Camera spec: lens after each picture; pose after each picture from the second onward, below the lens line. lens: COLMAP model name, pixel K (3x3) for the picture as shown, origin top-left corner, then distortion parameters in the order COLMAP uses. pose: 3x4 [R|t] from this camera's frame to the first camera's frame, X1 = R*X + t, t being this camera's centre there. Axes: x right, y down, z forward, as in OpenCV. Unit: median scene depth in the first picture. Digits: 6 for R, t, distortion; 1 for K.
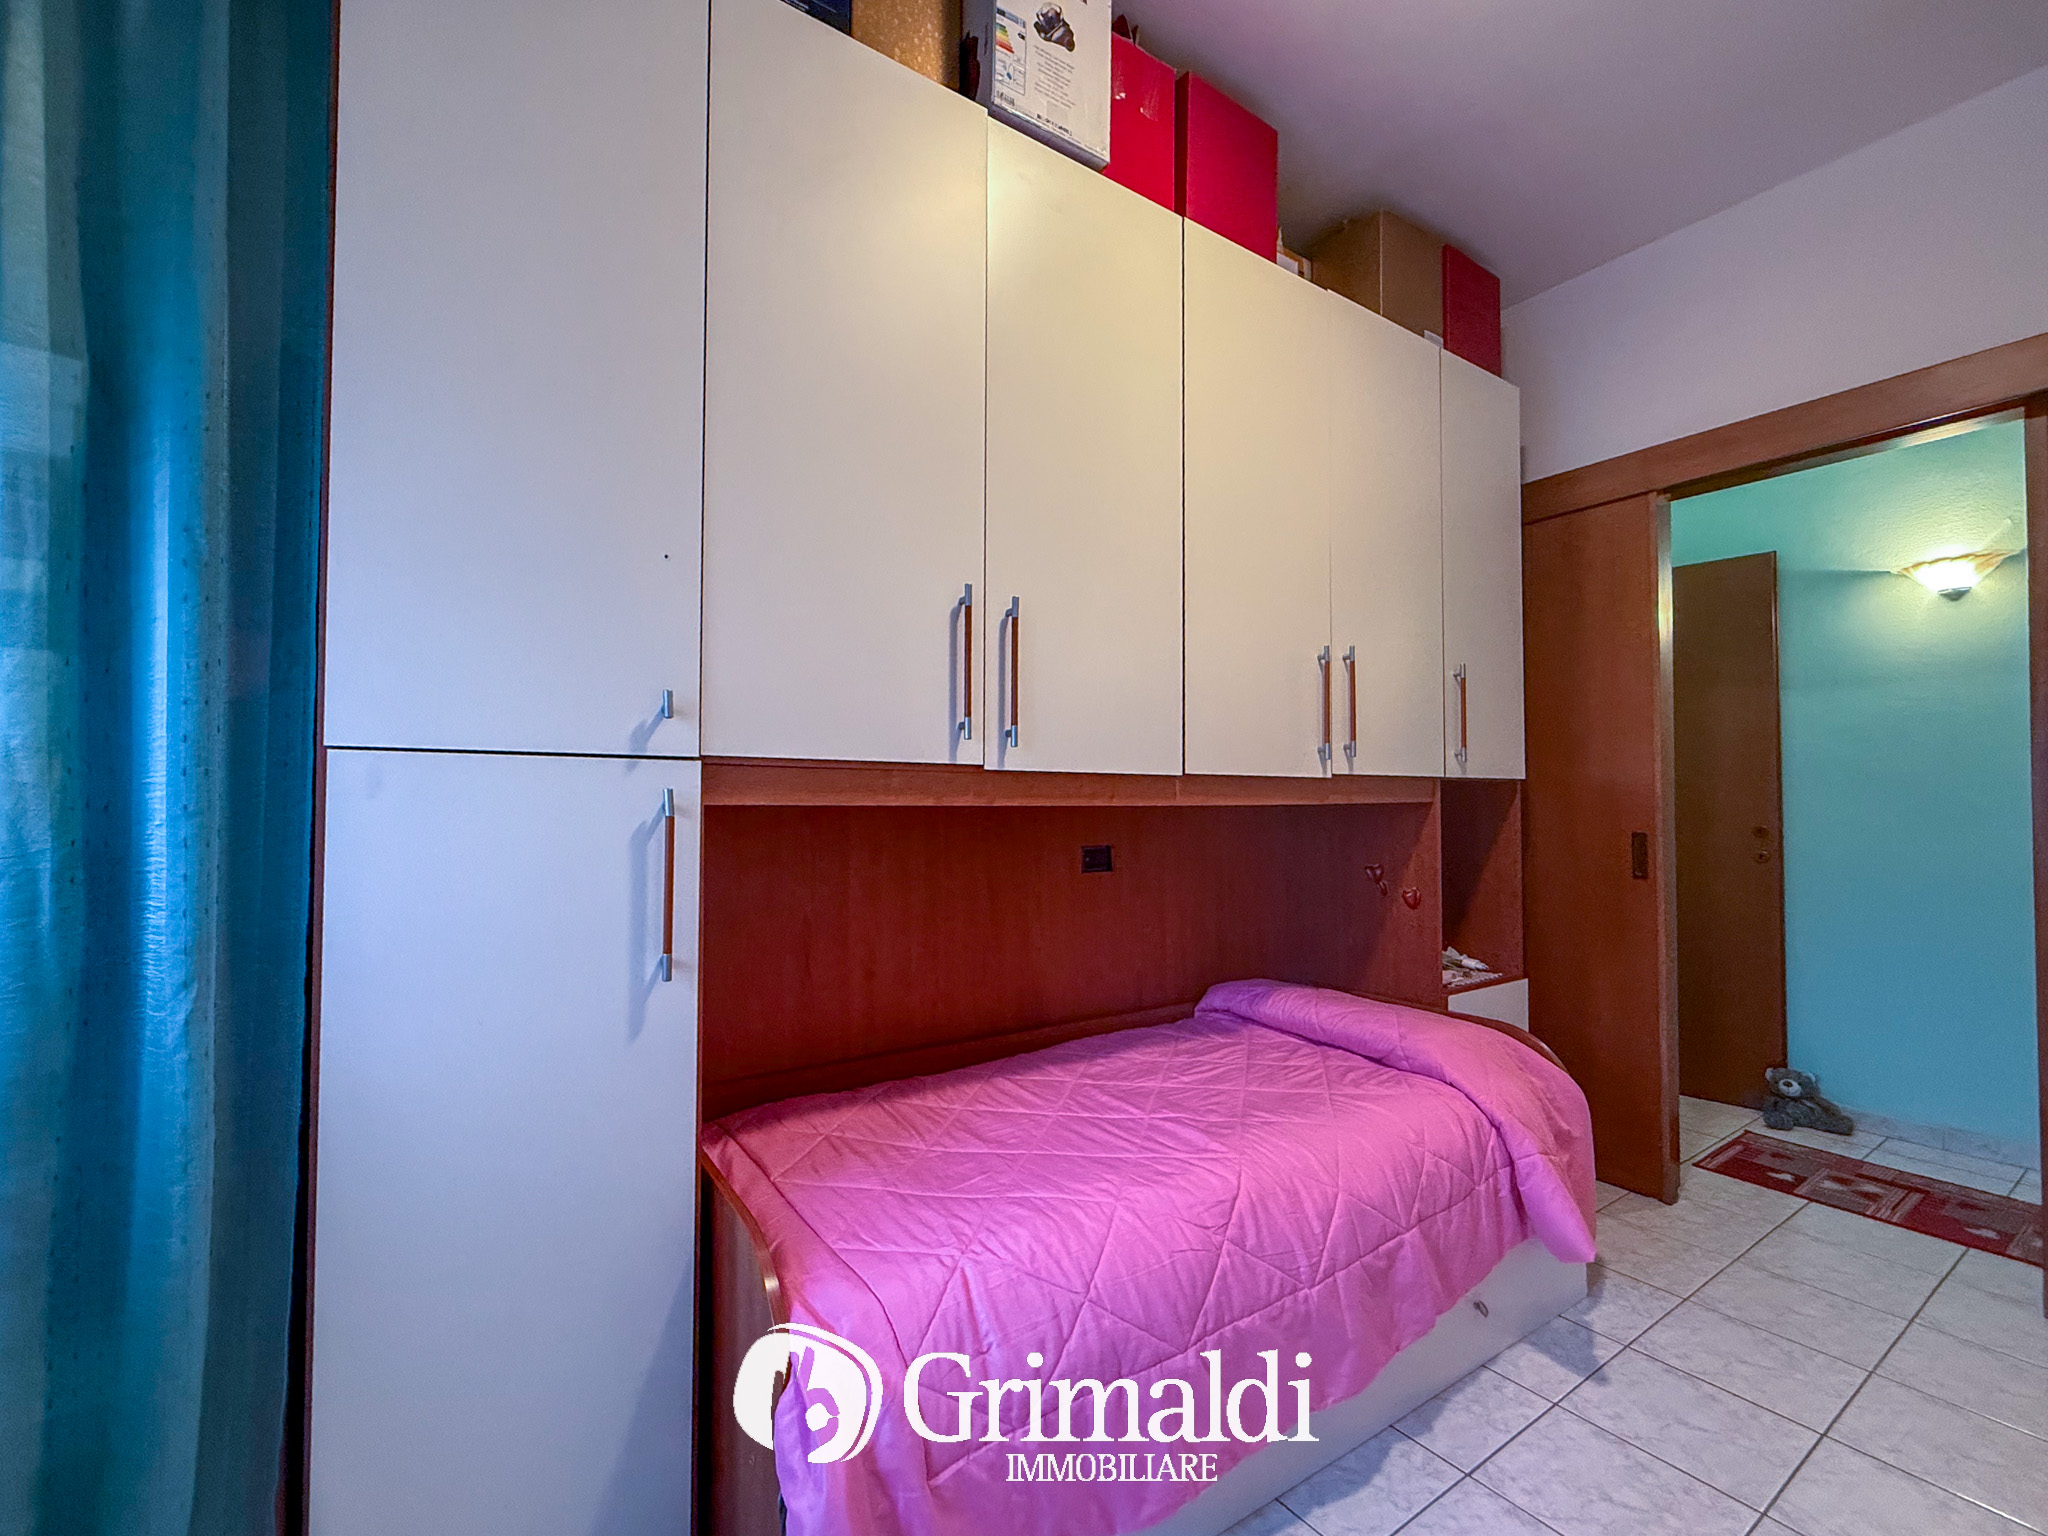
lens RADIAL K [[866.6, 0, 1023.9], [0, 866.6, 778.8], [0, 0, 1]] dist [0.000096, 0.000008]
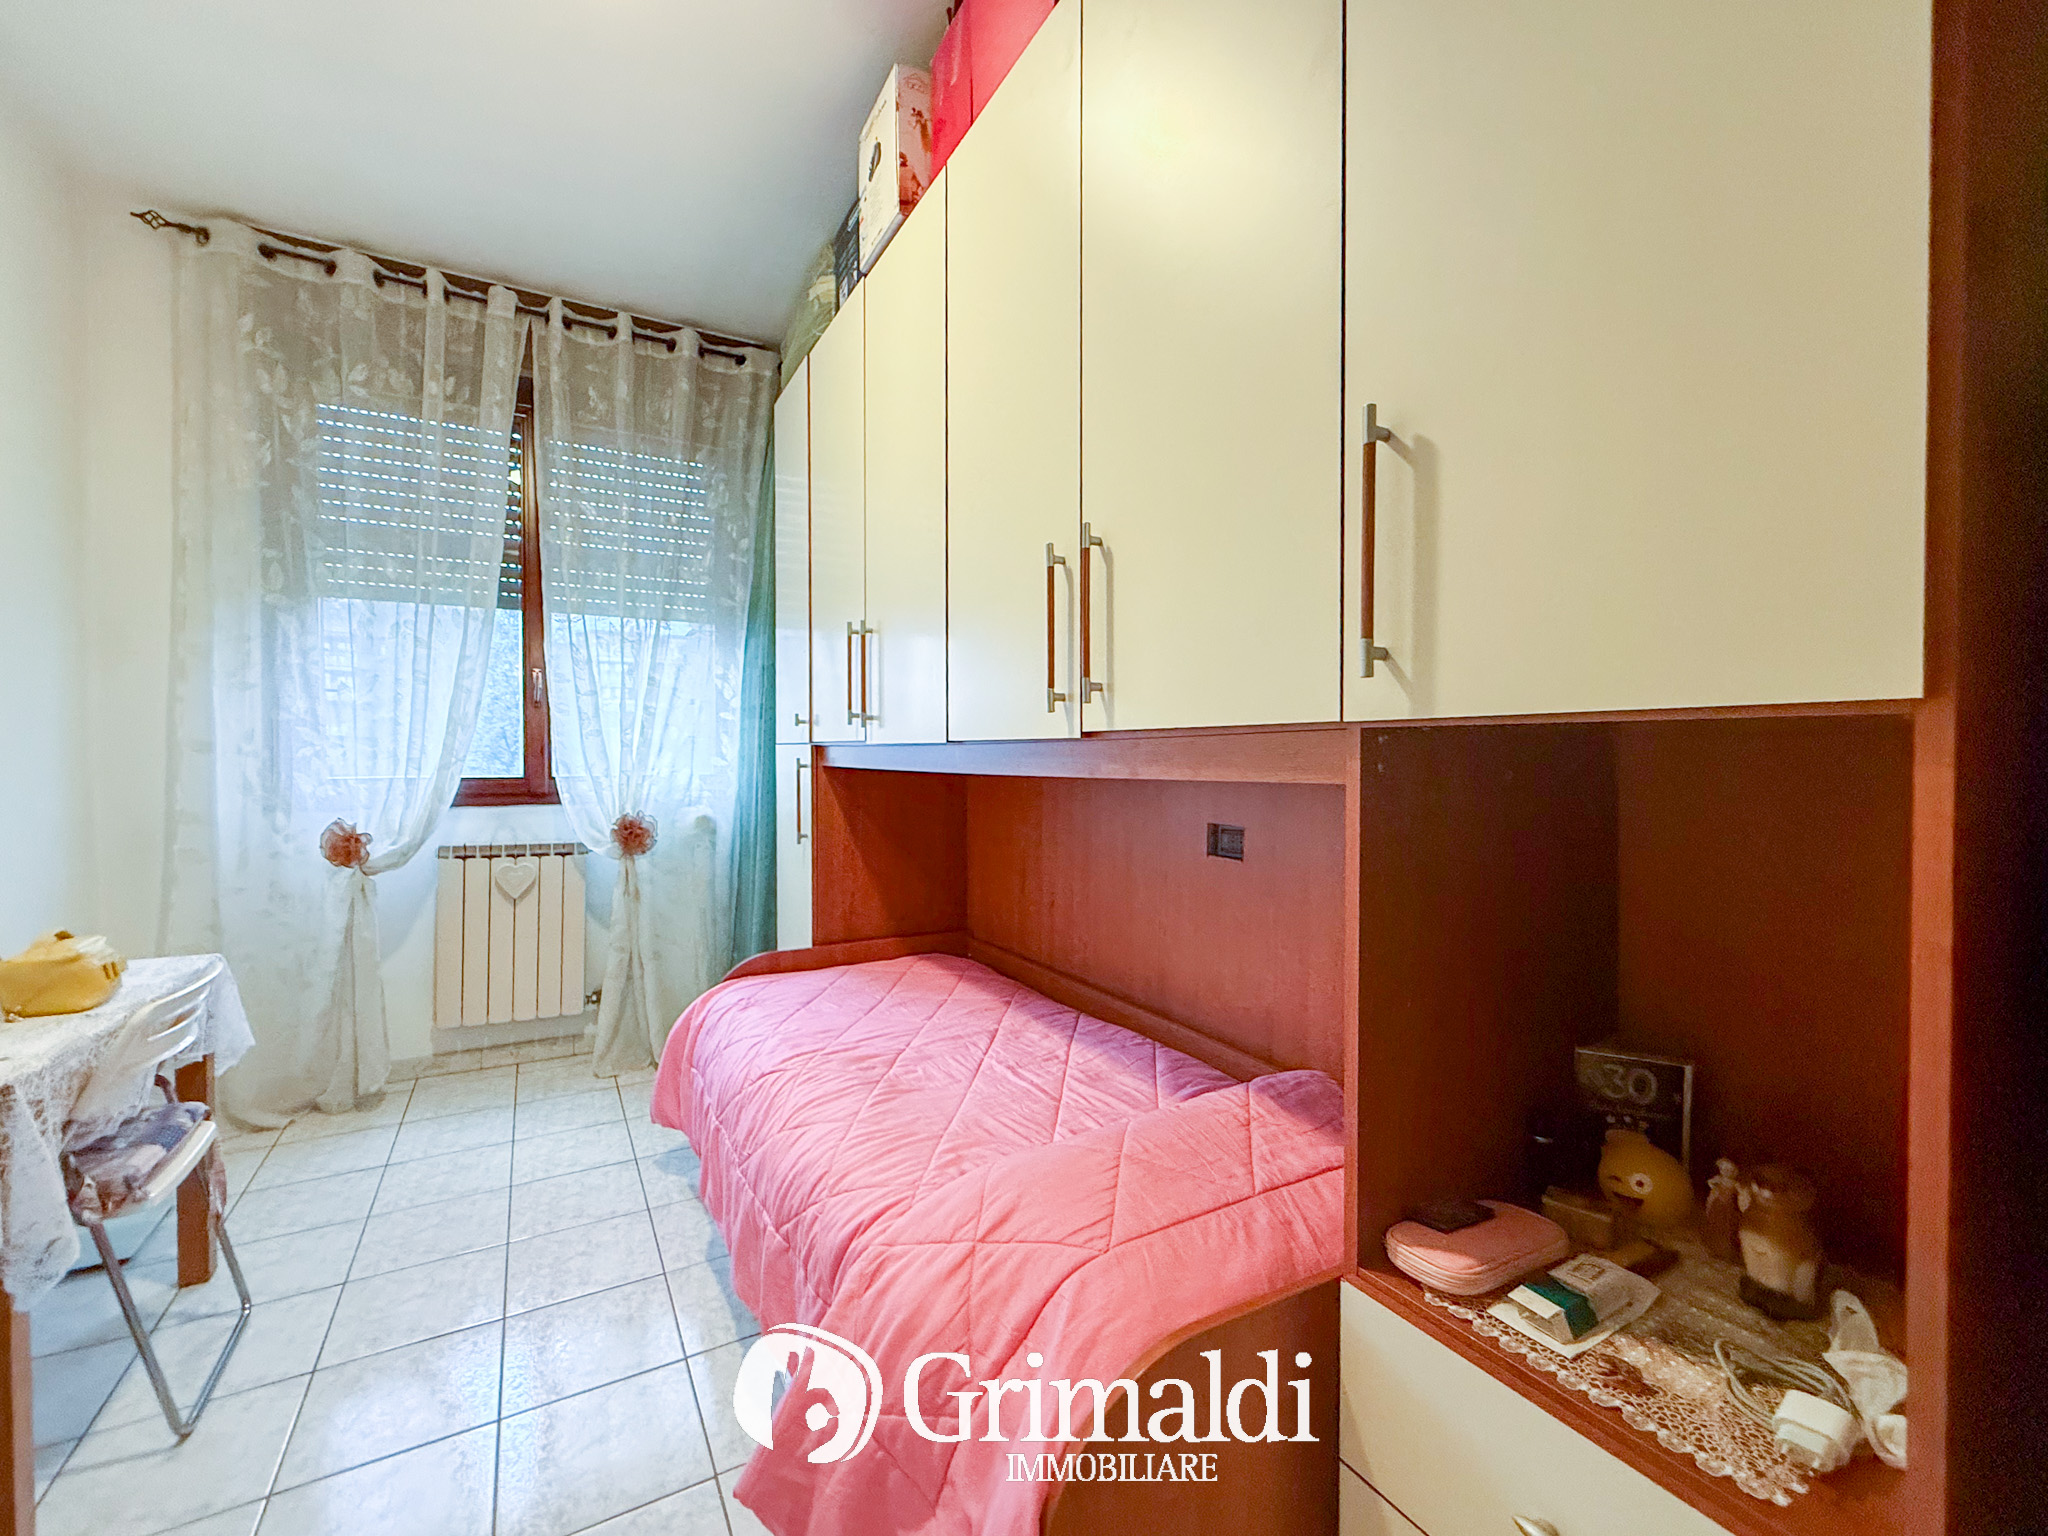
lens RADIAL K [[857.0, 0, 1025.1], [0, 857.0, 764.6], [0, 0, 1]] dist [-0.002732, 0.000063]
pose [[-0.072282, 0.011469, -0.997318, 0.969642], [0.019437, 0.999760, 0.010088, 0.011930], [0.997195, -0.018656, -0.072488, 0.974931]]
